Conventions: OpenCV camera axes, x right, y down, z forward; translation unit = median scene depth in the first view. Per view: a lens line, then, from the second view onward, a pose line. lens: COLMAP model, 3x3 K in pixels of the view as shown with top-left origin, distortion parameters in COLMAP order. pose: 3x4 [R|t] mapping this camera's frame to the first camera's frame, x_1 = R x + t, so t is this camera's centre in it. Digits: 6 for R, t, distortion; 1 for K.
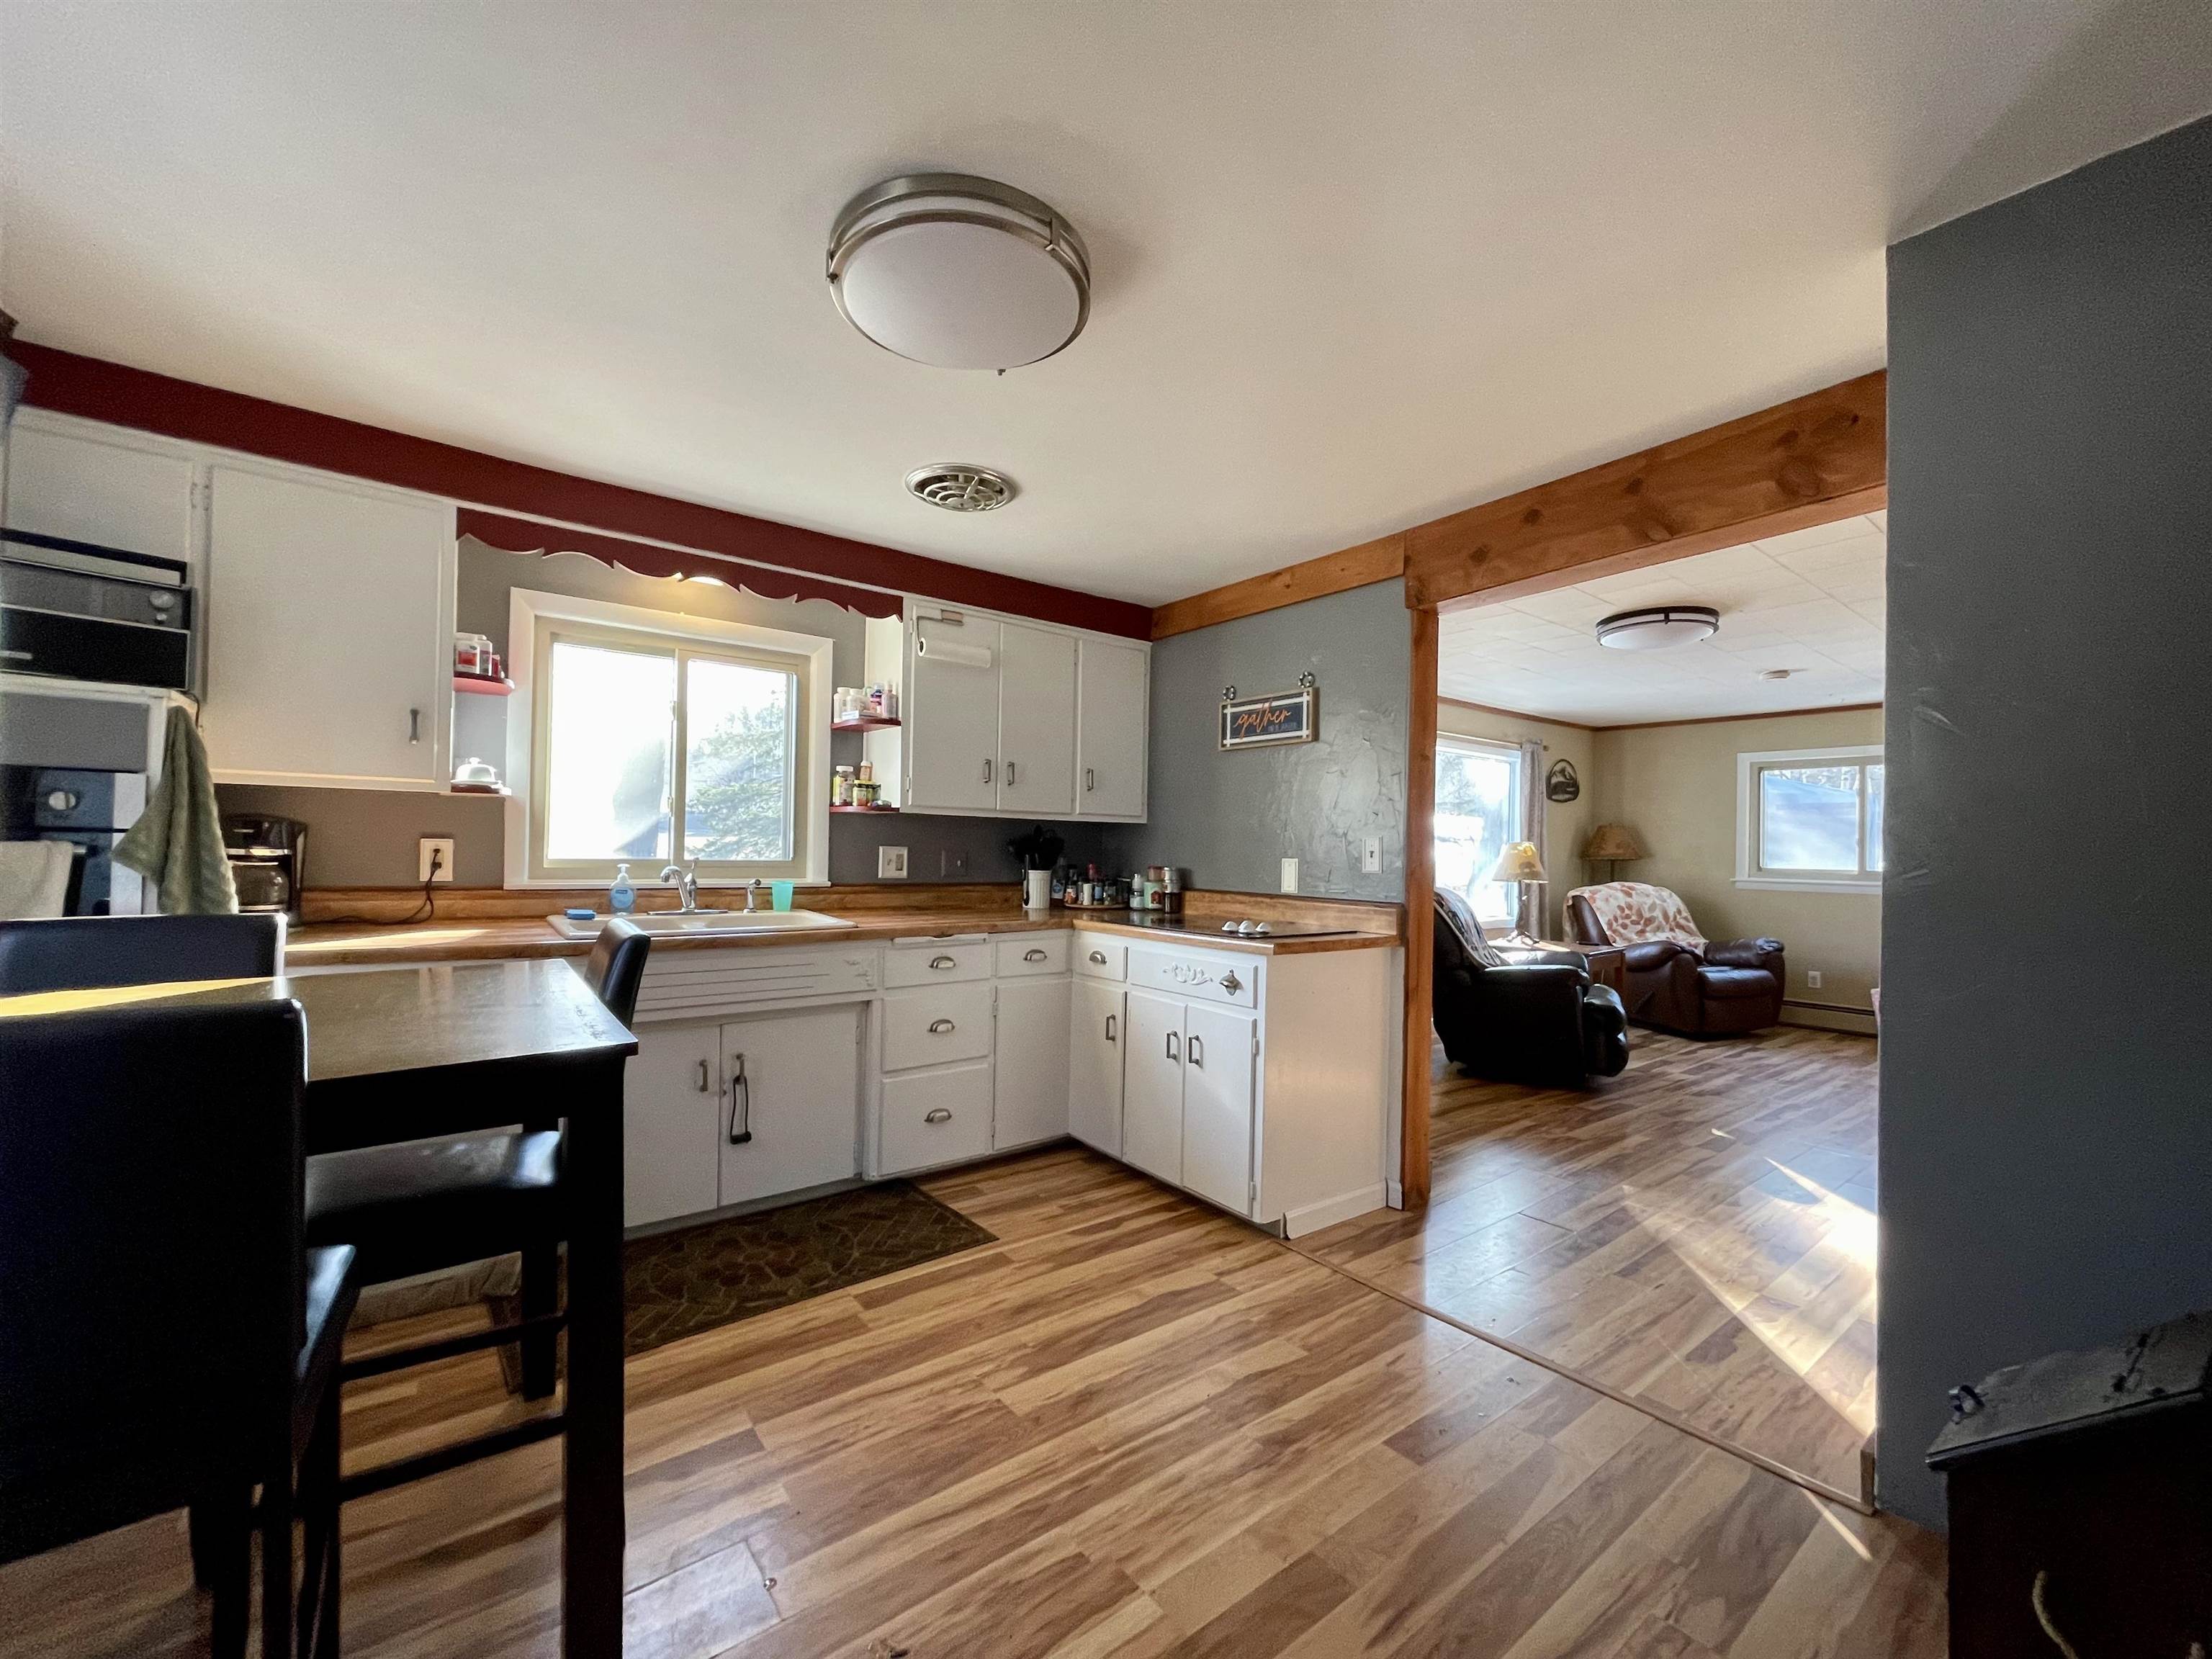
lens RADIAL K [[895.9, 0, 1110.9], [0, 895.9, 838.5], [0, 0, 1]] dist [-0.018207, 0.011912]
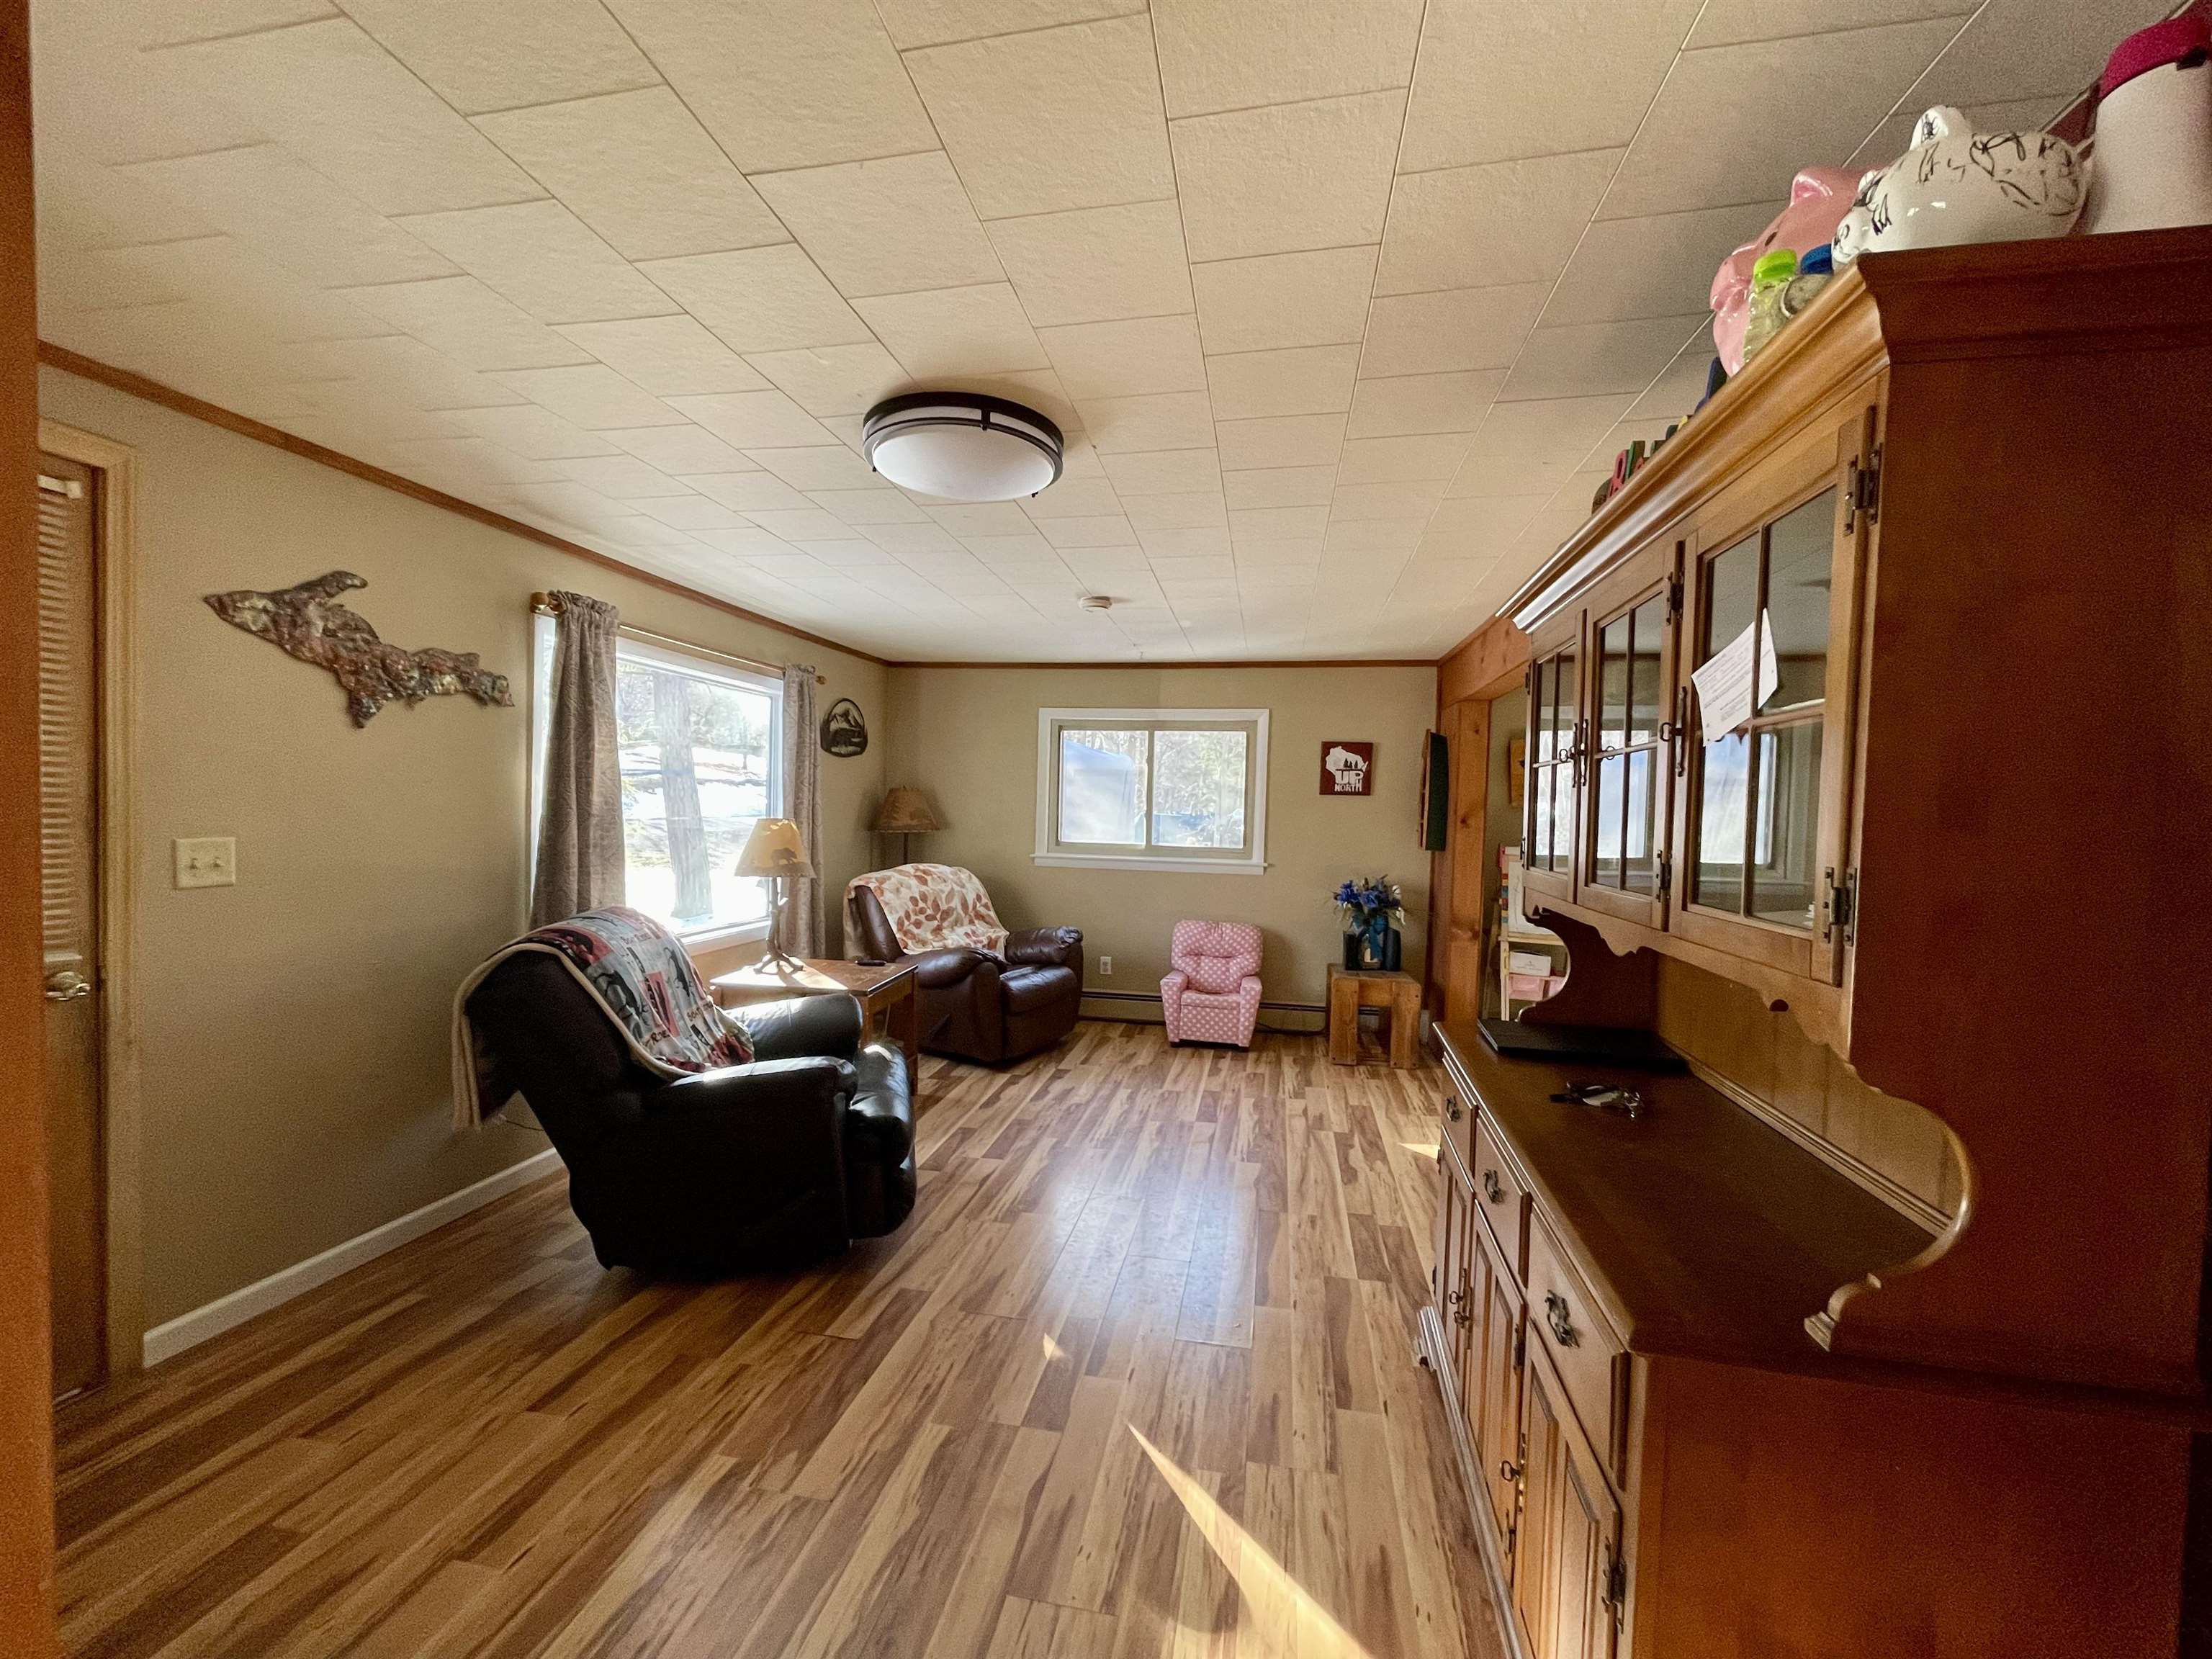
lens RADIAL K [[895.9, 0, 1110.9], [0, 895.9, 838.5], [0, 0, 1]] dist [-0.018207, 0.011912]
pose [[0.747870, -0.020718, 0.663522, 0.196129], [-0.020586, 0.998308, 0.054374, -0.019820], [-0.663526, -0.054324, 0.746178, 0.328592]]
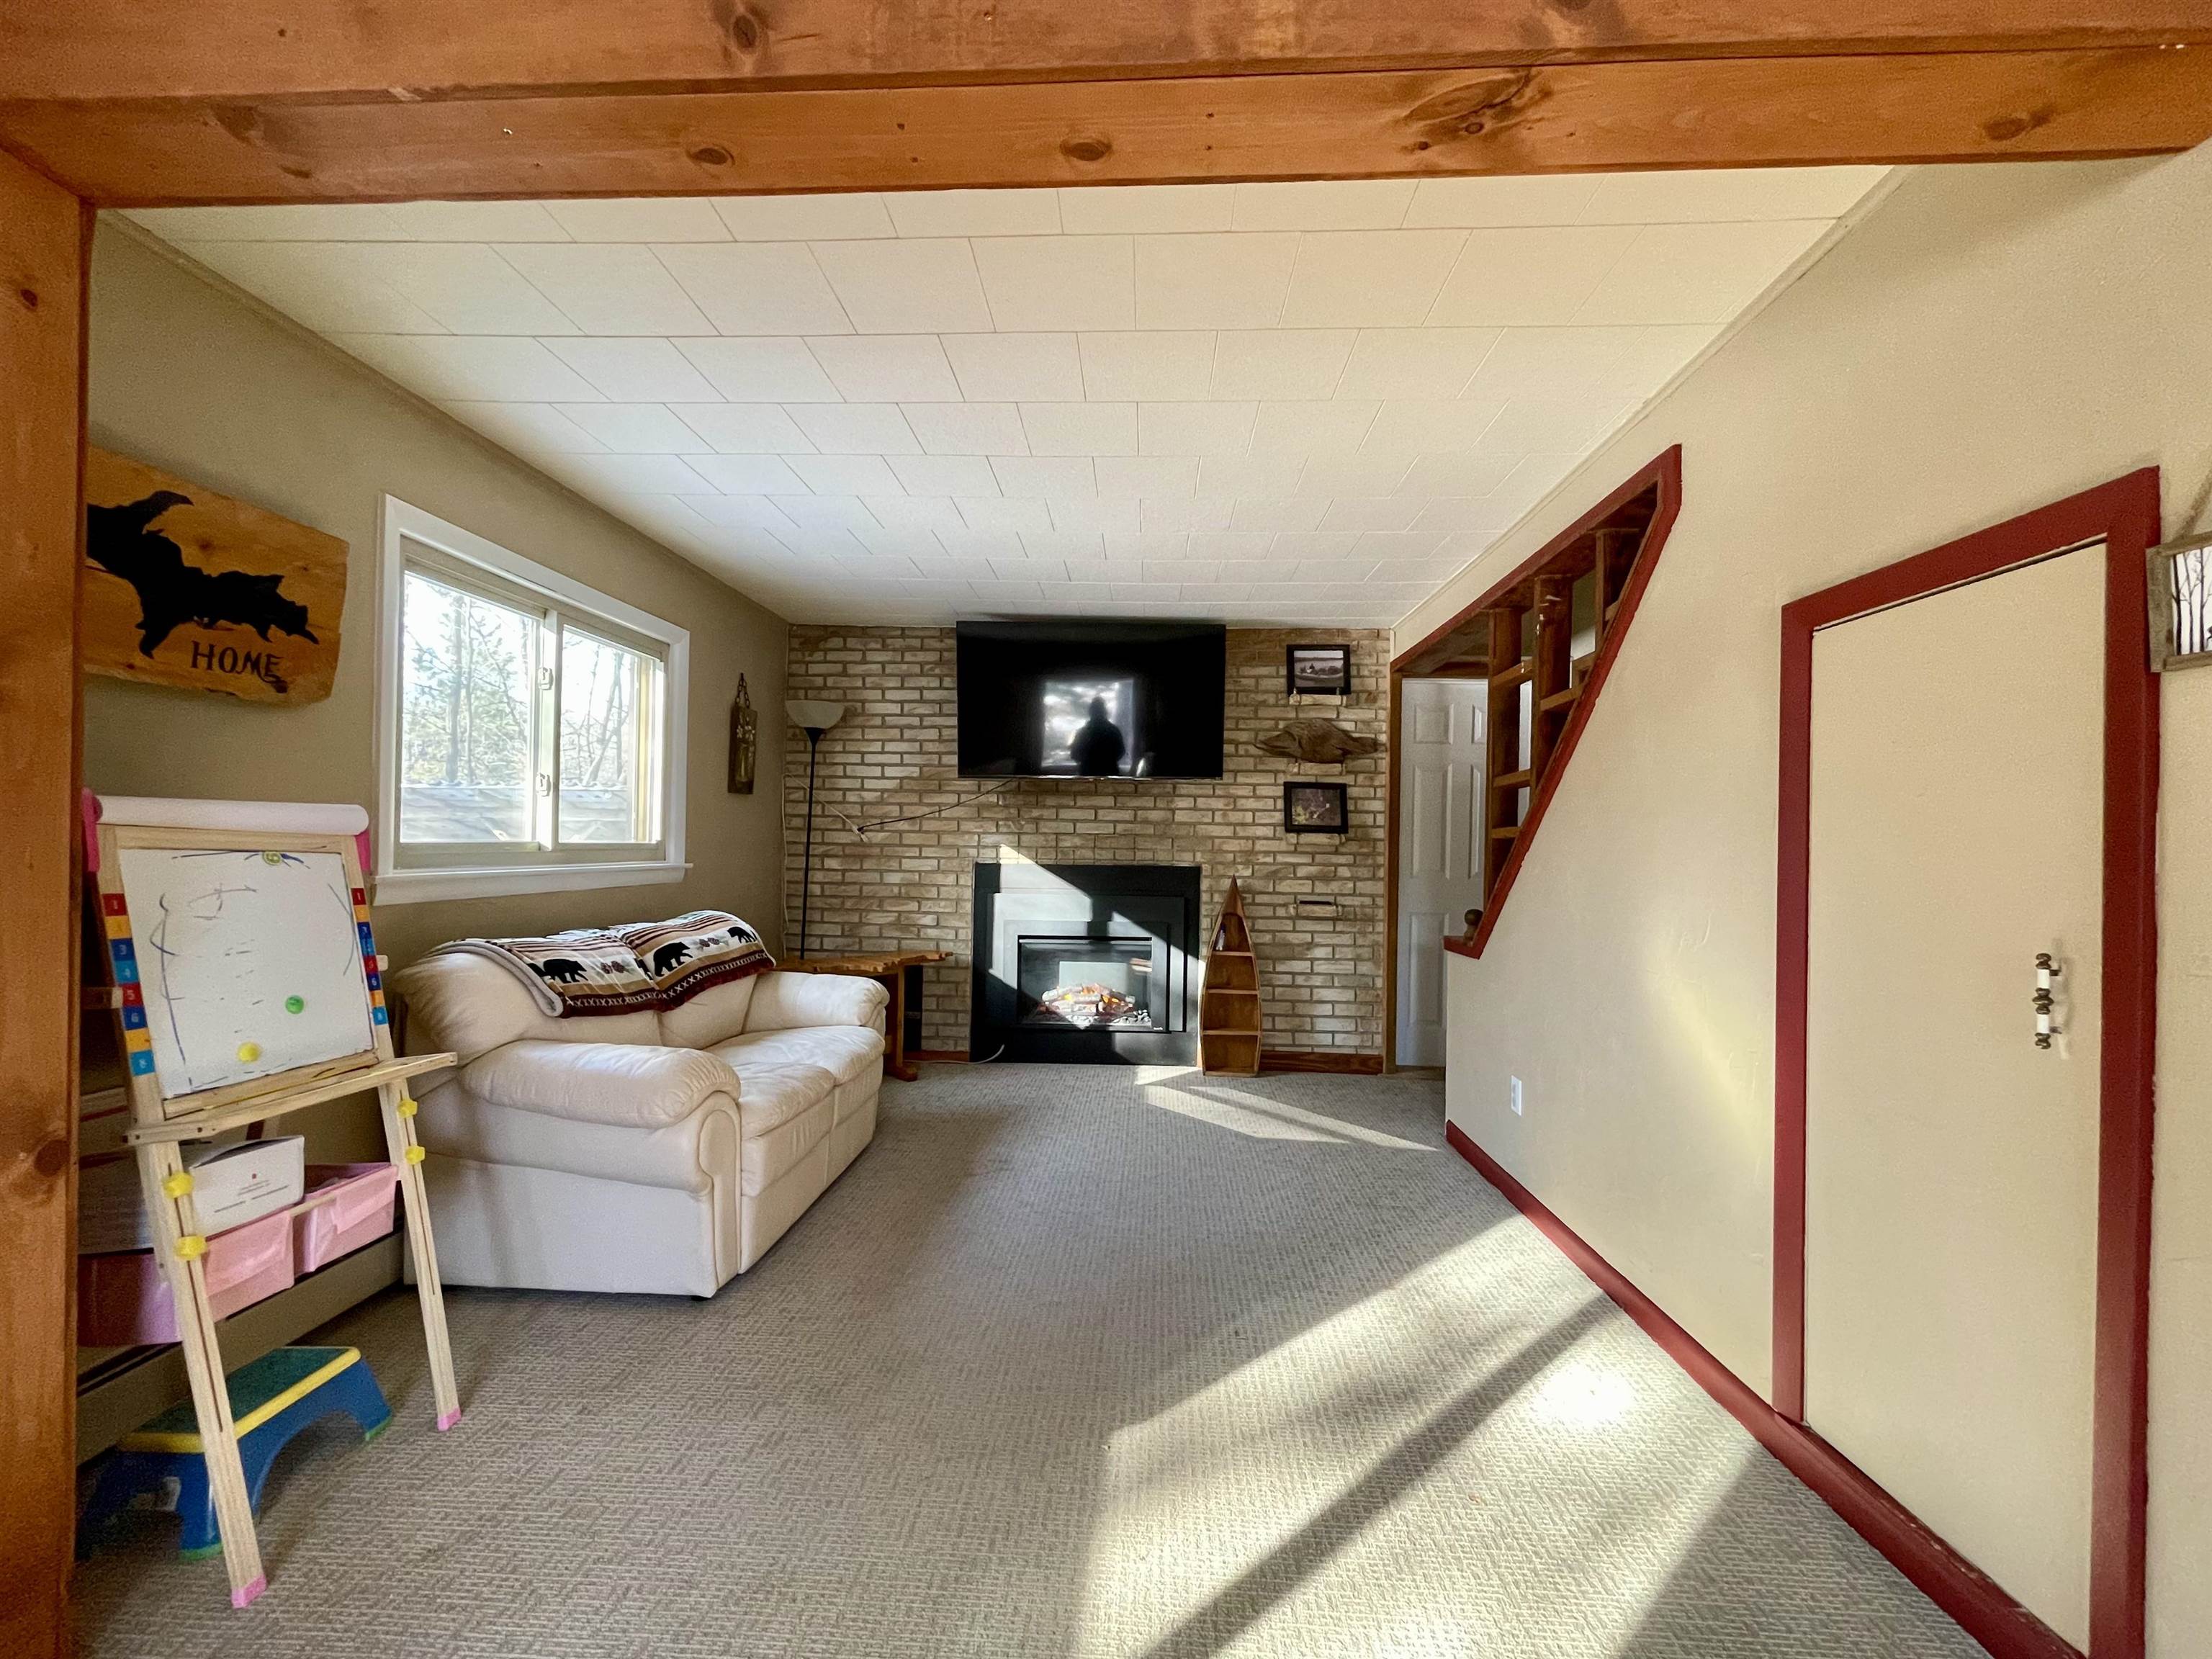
lens RADIAL K [[895.9, 0, 1110.9], [0, 895.9, 838.5], [0, 0, 1]] dist [-0.018207, 0.011912]
pose [[-0.758399, -0.027379, 0.651215, 0.636187], [-0.033069, 0.999447, 0.003509, 0.022561], [-0.650951, -0.018874, -0.758885, 0.673955]]
